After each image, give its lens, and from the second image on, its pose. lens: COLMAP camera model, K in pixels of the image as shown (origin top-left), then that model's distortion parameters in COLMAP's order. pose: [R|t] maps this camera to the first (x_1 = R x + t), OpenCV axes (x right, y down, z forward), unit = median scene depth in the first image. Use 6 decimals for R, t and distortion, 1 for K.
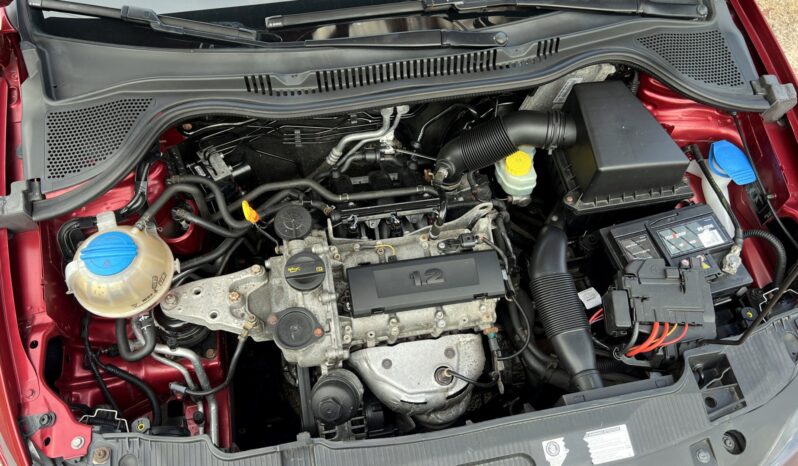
lens RADIAL K [[617.3, 0, 399.0], [0, 617.3, 233.0], [0, 0, 1]] dist [0.038951, -0.050588]
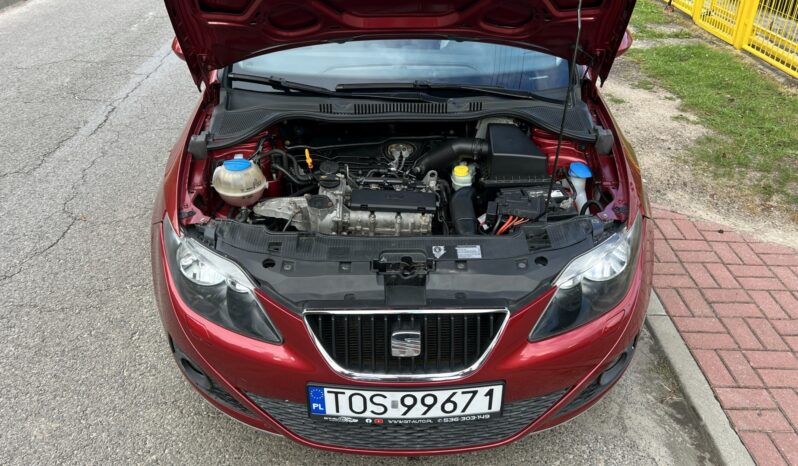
lens RADIAL K [[616.8, 0, 396.2], [0, 616.8, 235.4], [0, 0, 1]] dist [0.044319, -0.048476]
pose [[0.982439, 0.082598, -0.167303, 0.363641], [-0.146983, 0.894939, -0.421284, 0.932843], [0.114929, 0.438477, 0.891364, -0.577448]]
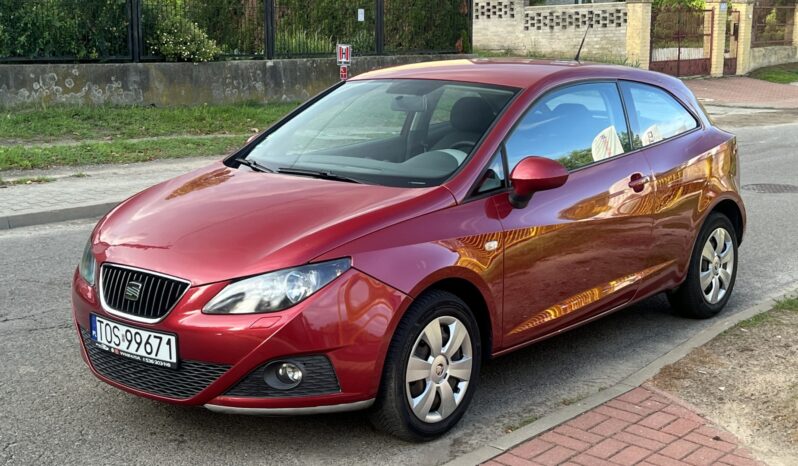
lens RADIAL K [[1099.2, 0, 399.0], [0, 1099.2, 233.0], [0, 0, 1]] dist [0.234734, -0.807018]
pose [[0.630643, 0.129128, -0.765255, 3.700331], [-0.651432, 0.624024, -0.431544, 1.492164], [0.421813, 0.770662, 0.477655, -0.784941]]
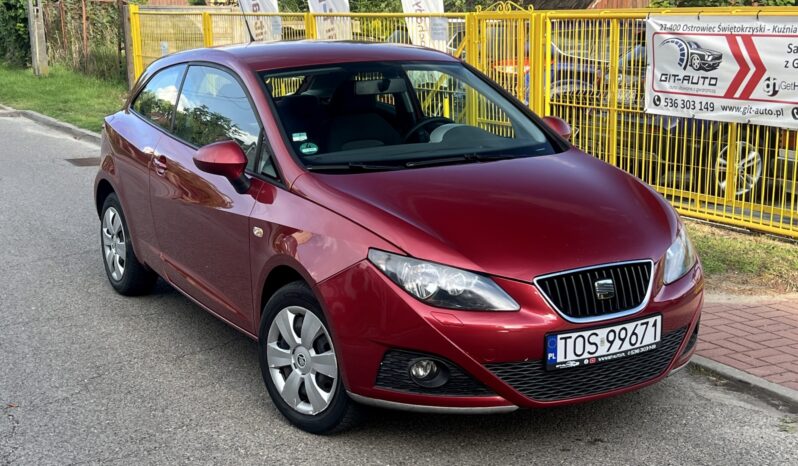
lens RADIAL K [[1124.1, 0, 399.0], [0, 1124.1, 233.0], [0, 0, 1]] dist [0.002637, 0.795056]
pose [[0.951160, -0.086918, 0.296210, -1.562051], [0.273588, 0.681795, -0.678458, 2.749153], [-0.142985, 0.726361, 0.672276, -1.692068]]
